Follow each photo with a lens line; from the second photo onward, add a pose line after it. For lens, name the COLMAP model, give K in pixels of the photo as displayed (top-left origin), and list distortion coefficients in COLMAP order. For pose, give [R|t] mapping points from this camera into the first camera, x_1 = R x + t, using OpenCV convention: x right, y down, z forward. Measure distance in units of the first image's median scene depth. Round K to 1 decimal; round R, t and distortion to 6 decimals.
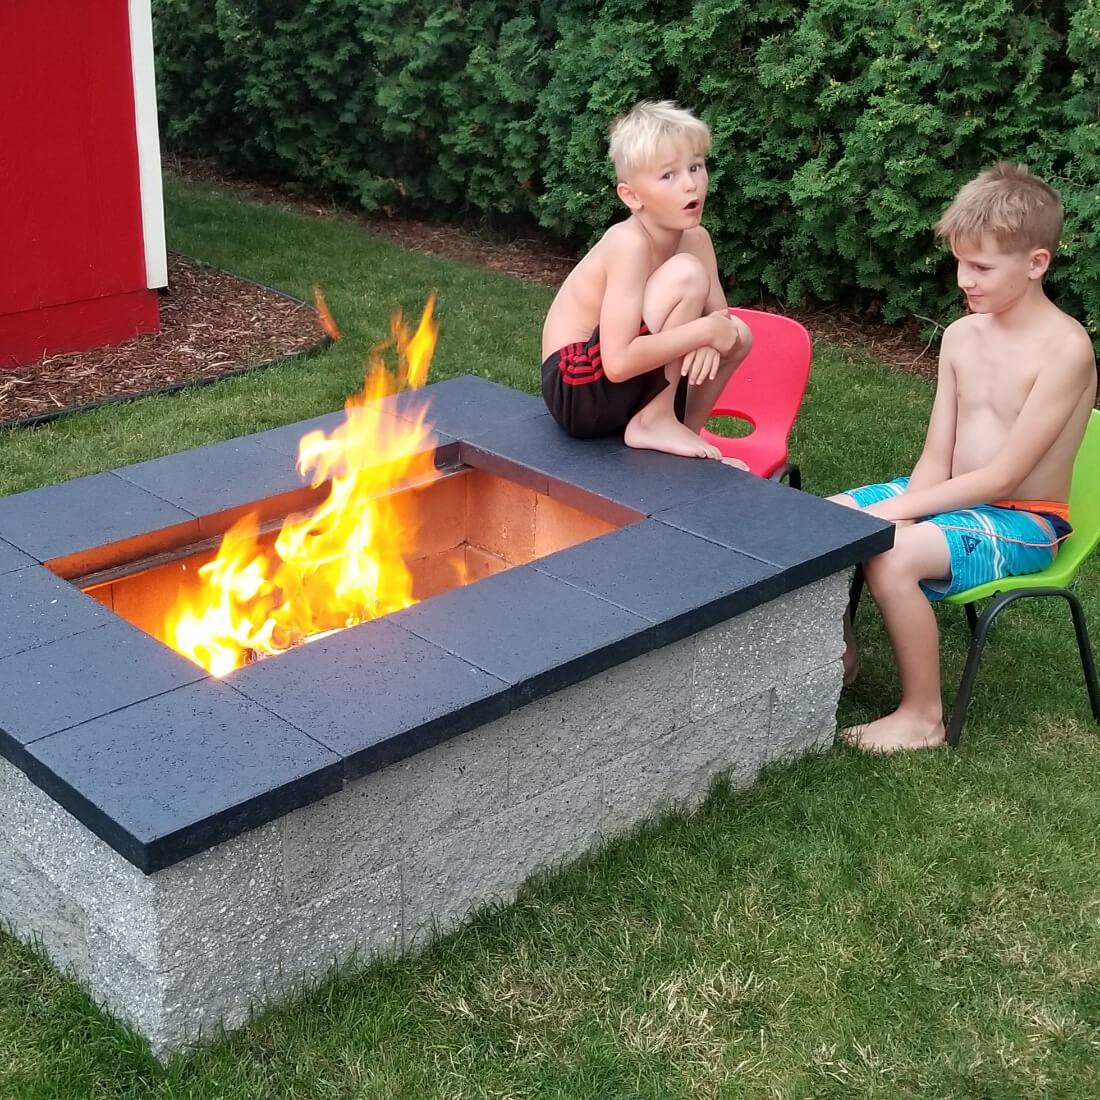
lens RADIAL K [[1733.1, 0, 480.5], [0, 1733.1, 524.7], [0, 0, 1]] dist [0.139314, -0.276421]
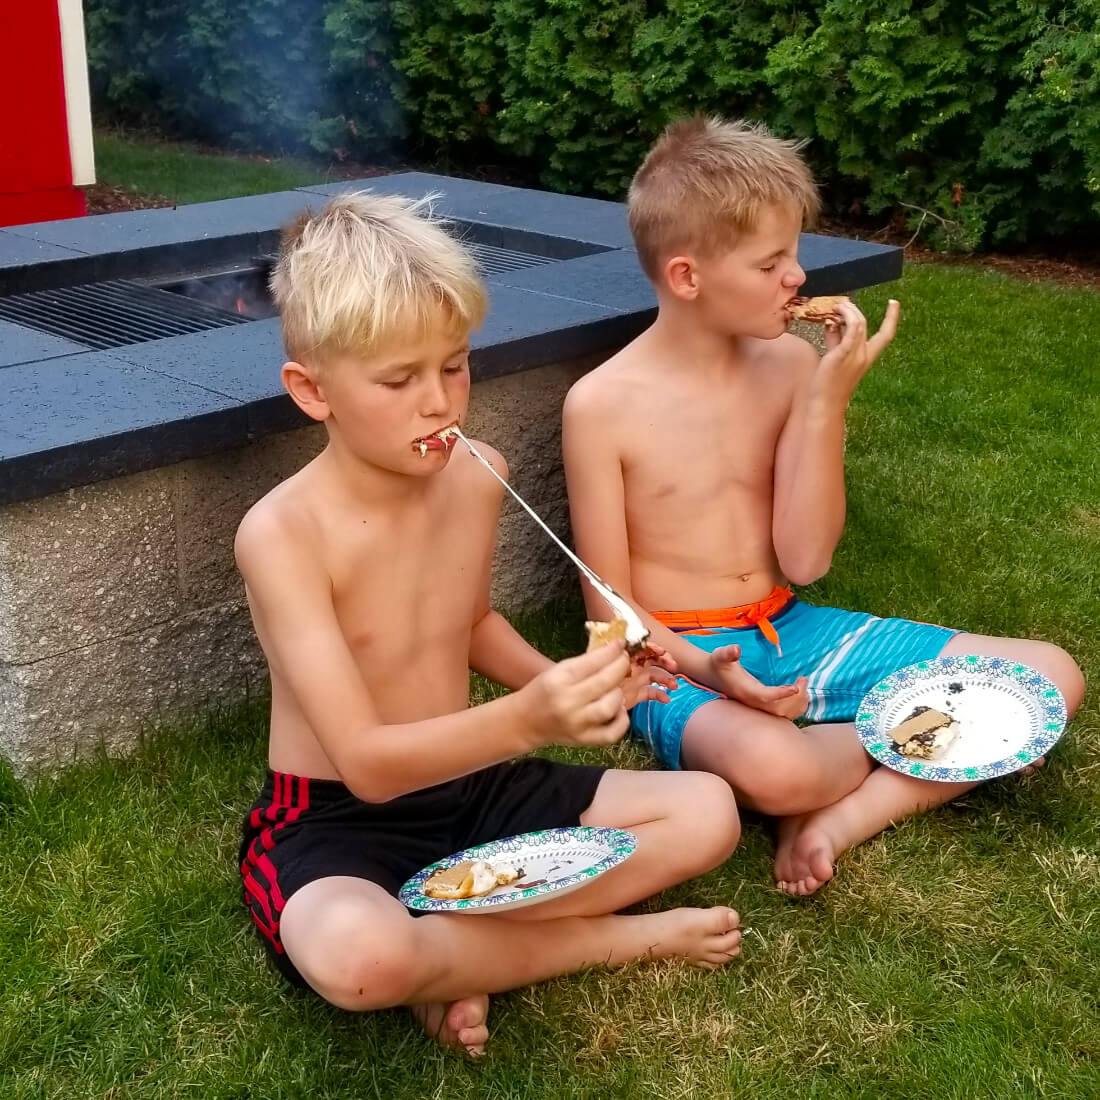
lens RADIAL K [[1750.0, 0, 485.4], [0, 1750.0, 513.2], [0, 0, 1]] dist [0.154748, -0.366692]
pose [[0.999660, -0.018692, 0.018153, 0.006878], [0.019675, 0.998259, -0.055605, 0.096299], [-0.017082, 0.055943, 0.998288, 0.075247]]
